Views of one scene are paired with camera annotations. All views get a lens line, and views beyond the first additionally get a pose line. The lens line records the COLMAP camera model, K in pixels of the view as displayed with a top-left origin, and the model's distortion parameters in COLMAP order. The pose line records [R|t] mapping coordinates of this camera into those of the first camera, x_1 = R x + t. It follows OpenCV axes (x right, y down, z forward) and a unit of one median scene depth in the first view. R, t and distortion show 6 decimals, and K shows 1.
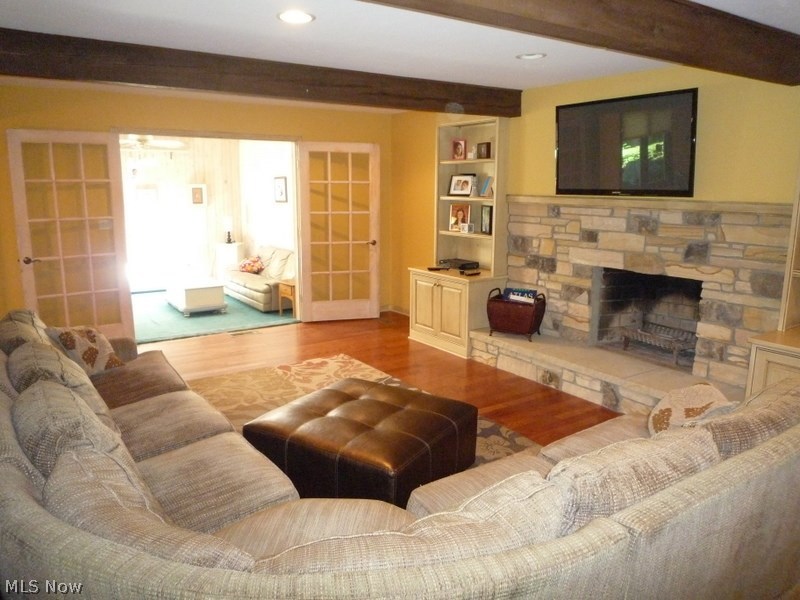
lens RADIAL K [[604.5, 0, 400.0], [0, 604.5, 299.9], [0, 0, 1]] dist [-0.036451, -0.001068]
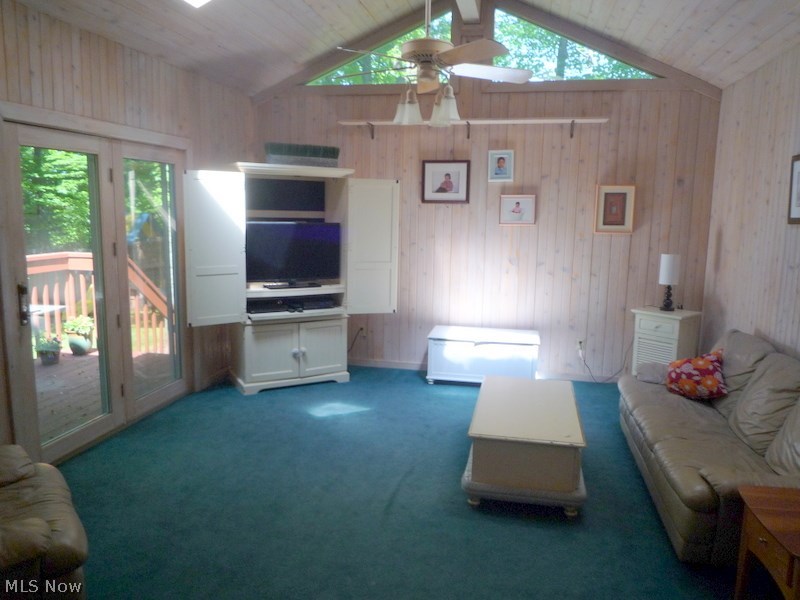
lens RADIAL K [[604.5, 0, 401.3], [0, 604.5, 298.1], [0, 0, 1]] dist [-0.036451, -0.001068]
pose [[0.696776, 0.117512, -0.707597, -0.101774], [-0.147663, 0.988859, 0.018816, -0.085923], [0.701925, 0.091376, 0.706366, 0.549022]]
